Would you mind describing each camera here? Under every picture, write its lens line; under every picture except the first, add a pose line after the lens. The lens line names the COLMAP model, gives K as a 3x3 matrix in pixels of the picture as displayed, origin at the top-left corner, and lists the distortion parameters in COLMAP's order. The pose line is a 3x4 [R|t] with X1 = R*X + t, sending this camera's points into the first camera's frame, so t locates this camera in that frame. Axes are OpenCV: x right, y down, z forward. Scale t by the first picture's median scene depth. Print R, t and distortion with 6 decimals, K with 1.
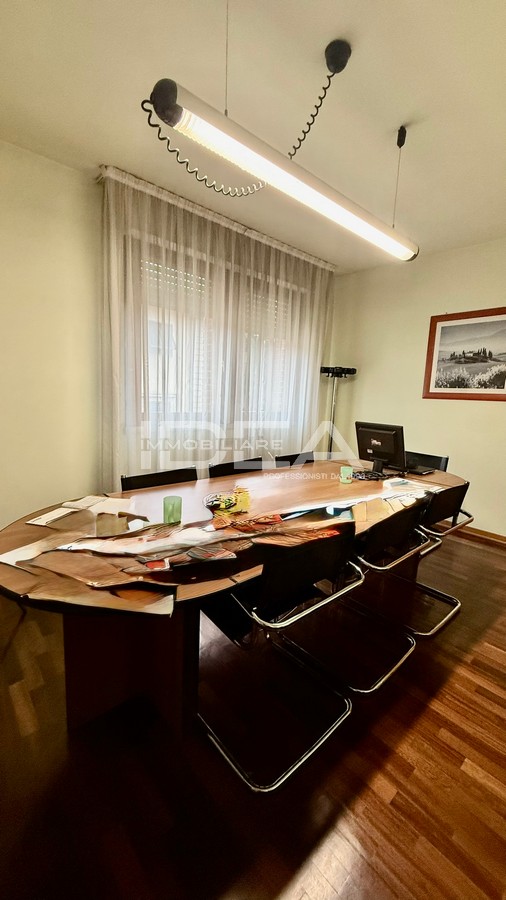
lens RADIAL K [[356.7, 0, 254.9], [0, 356.7, 451.4], [0, 0, 1]] dist [-0.001991, 0.000405]
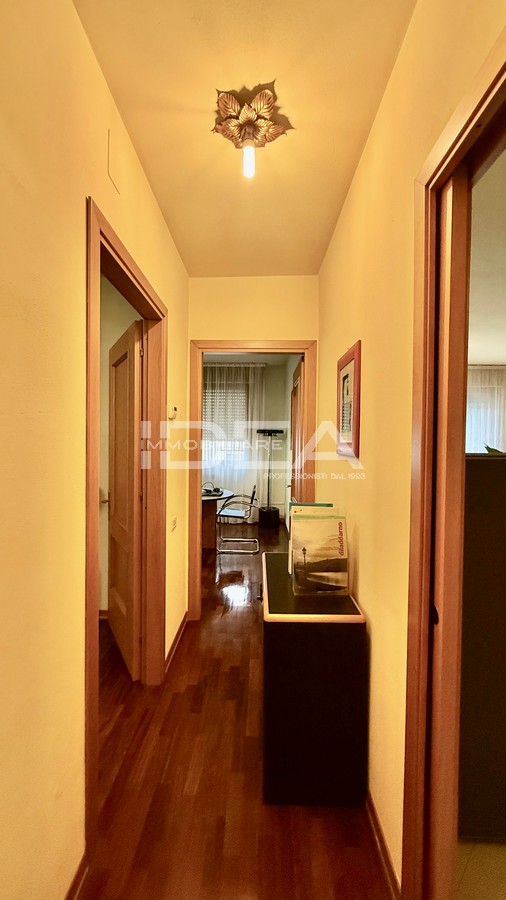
lens RADIAL K [[356.7, 0, 250.6], [0, 356.7, 449.6], [0, 0, 1]] dist [-0.001991, 0.000405]
pose [[0.732254, -0.015589, -0.680853, 1.831464], [-0.096941, 0.987172, -0.126863, 0.047961], [0.674097, 0.158899, 0.721349, -0.089520]]
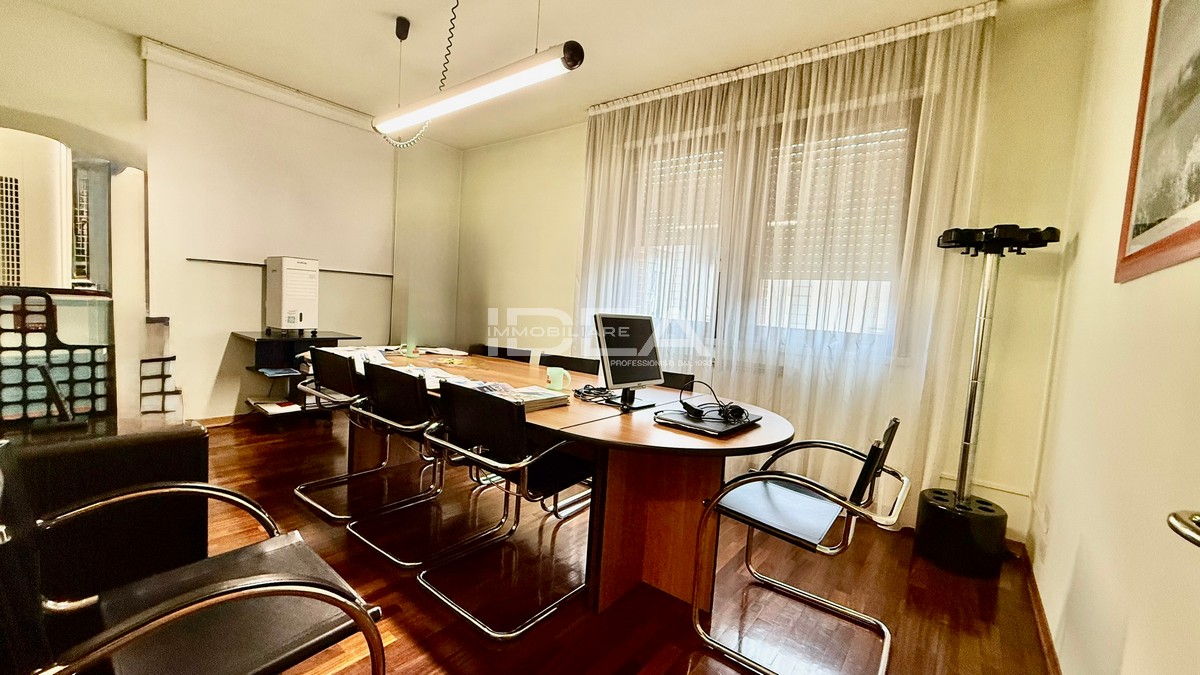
lens RADIAL K [[475.5, 0, 593.4], [0, 475.5, 342.3], [0, 0, 1]] dist [-0.001991, 0.000405]
pose [[0.177619, 0.043695, -0.983129, 1.106339], [-0.217037, 0.976154, 0.004174, -0.023262], [0.959868, 0.212634, 0.182867, 0.795942]]
